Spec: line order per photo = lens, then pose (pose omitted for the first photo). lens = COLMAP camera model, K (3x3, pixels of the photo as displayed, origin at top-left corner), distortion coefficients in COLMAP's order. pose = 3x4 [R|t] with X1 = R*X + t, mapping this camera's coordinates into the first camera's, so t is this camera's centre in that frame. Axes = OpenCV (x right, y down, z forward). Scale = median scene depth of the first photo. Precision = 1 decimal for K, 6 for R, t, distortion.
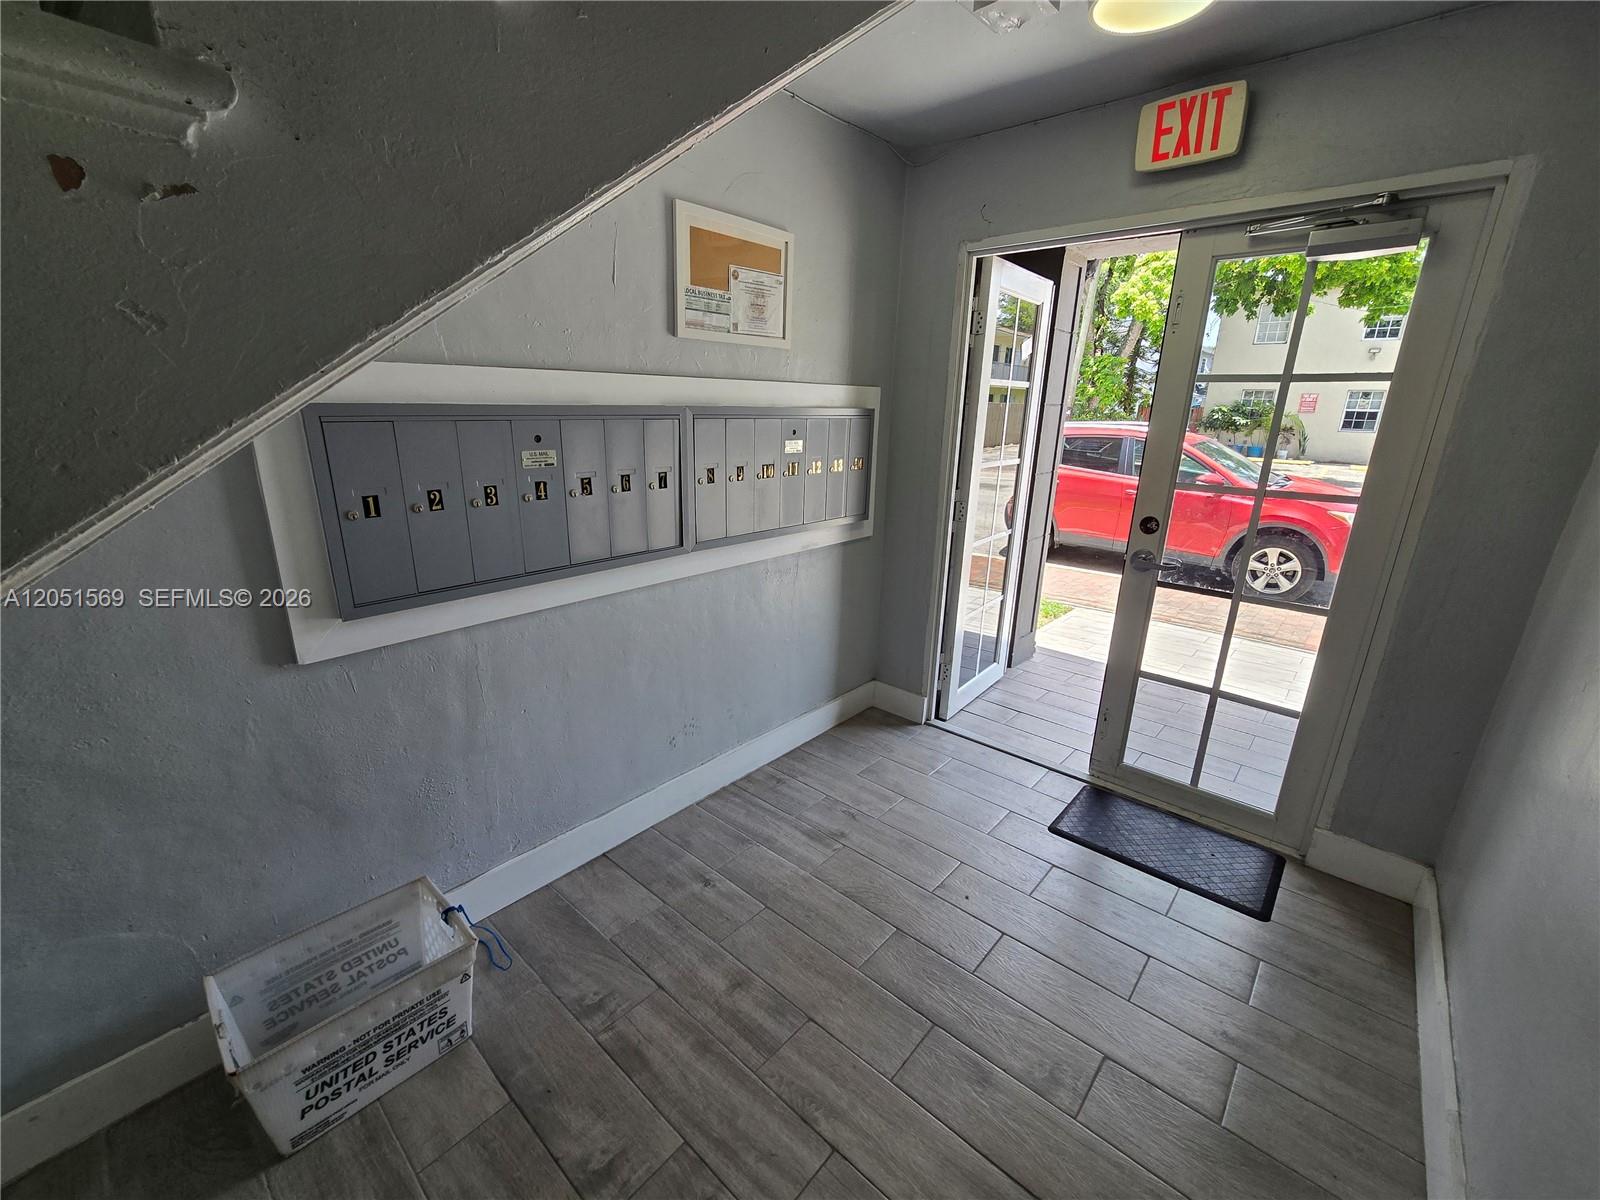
lens RADIAL K [[660.4, 0, 800.0], [0, 660.4, 600.0], [0, 0, 1]] dist [-0.008235, 0.000710]
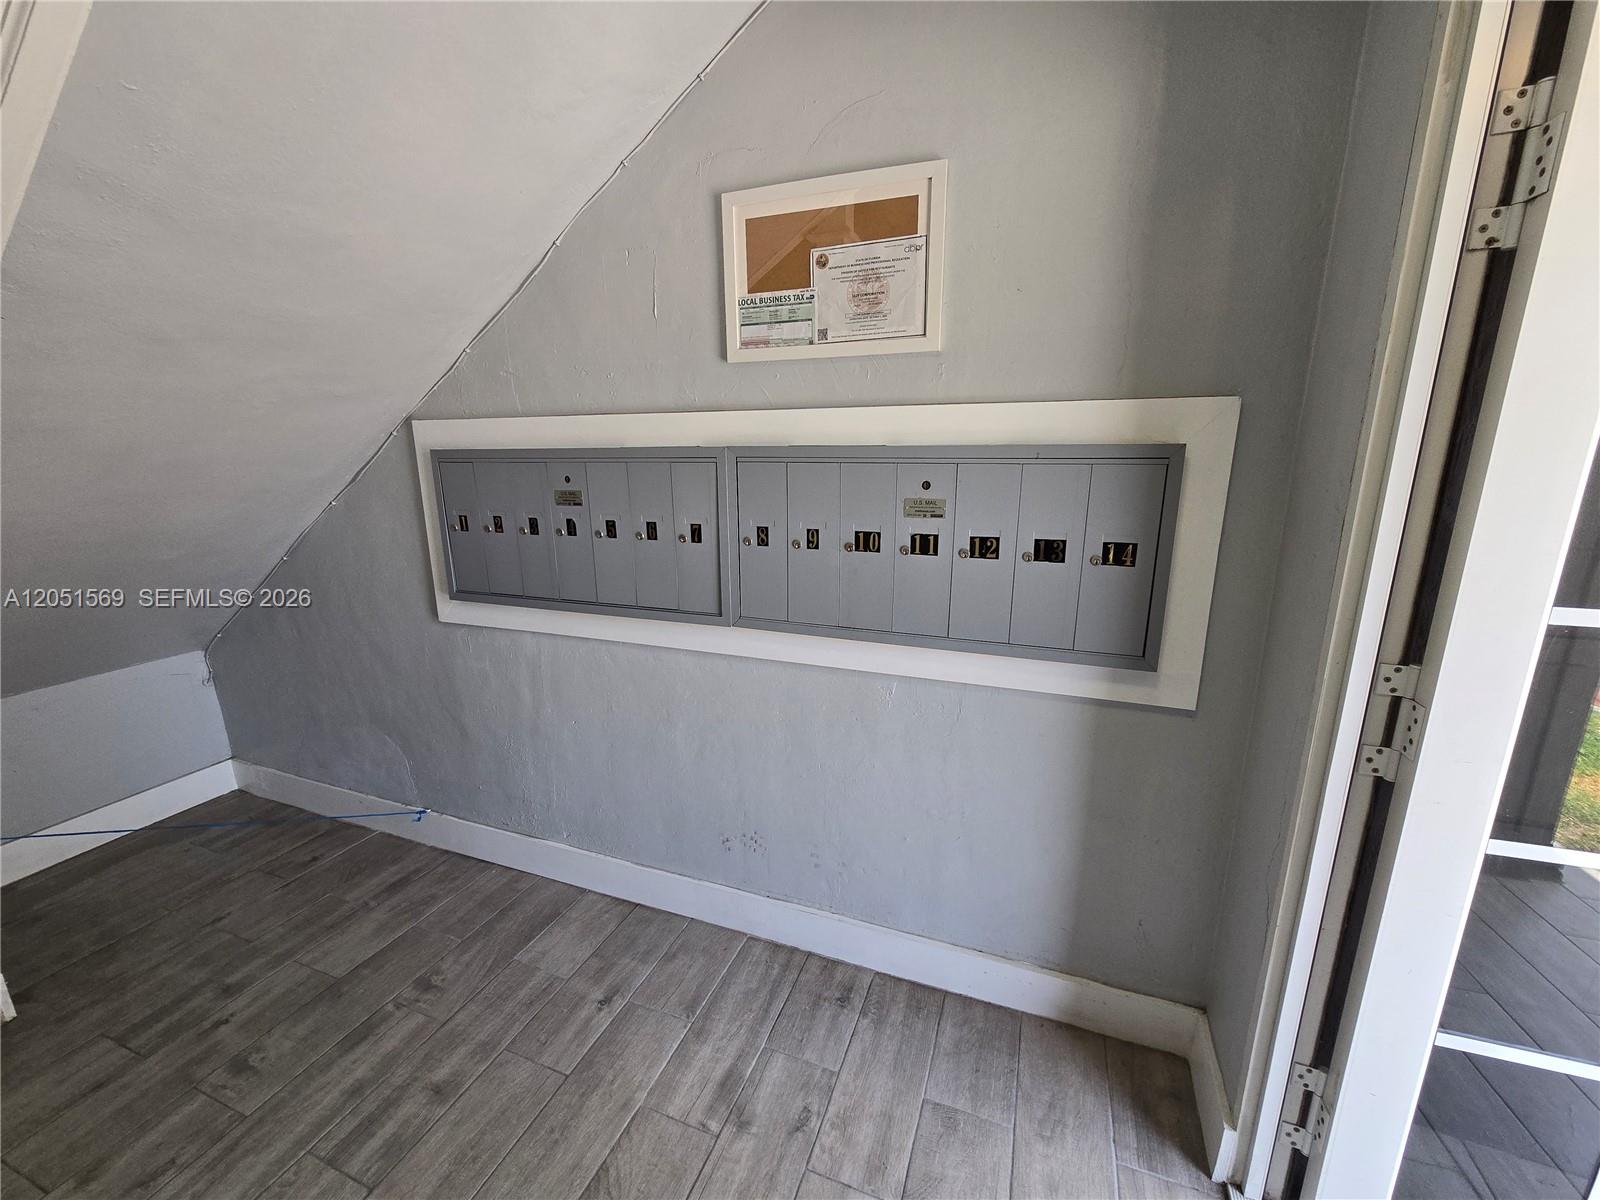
lens RADIAL K [[660.4, 0, 800.0], [0, 660.4, 600.0], [0, 0, 1]] dist [-0.008235, 0.000710]
pose [[0.341665, 0.189219, -0.920577, 0.630368], [-0.257401, 0.960909, 0.101977, -0.218386], [0.903886, 0.202115, 0.377014, 0.812632]]
